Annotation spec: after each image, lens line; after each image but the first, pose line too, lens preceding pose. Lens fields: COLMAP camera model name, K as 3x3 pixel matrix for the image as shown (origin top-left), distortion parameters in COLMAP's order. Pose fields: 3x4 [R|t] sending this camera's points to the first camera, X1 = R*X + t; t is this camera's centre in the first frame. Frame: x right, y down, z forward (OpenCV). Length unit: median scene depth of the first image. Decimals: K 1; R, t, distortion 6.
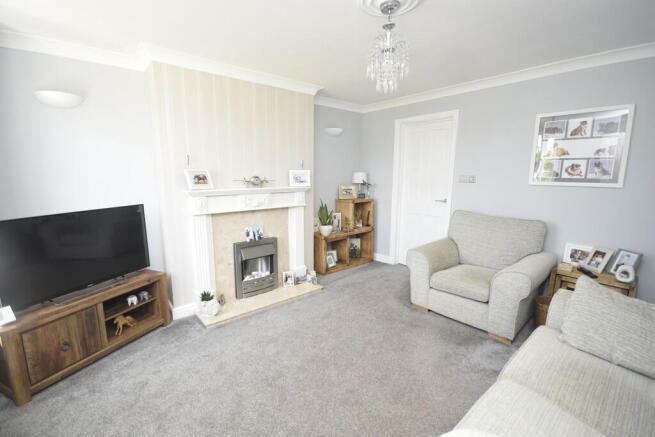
lens RADIAL K [[291.5, 0, 327.5], [0, 291.5, 218.5], [0, 0, 1]] dist [-0.000377, -0.000218]
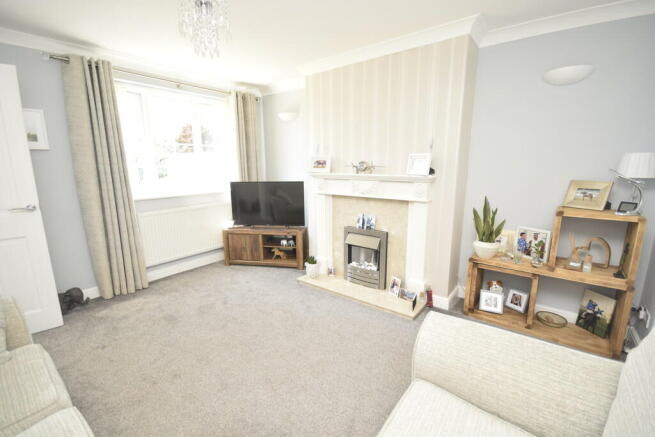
lens RADIAL K [[291.5, 0, 327.5], [0, 291.5, 218.5], [0, 0, 1]] dist [-0.000377, -0.000218]
pose [[0.197554, 0.177236, -0.964137, 0.666985], [-0.149885, 0.977417, 0.148965, -0.086169], [0.968766, 0.115081, 0.219658, 0.687680]]
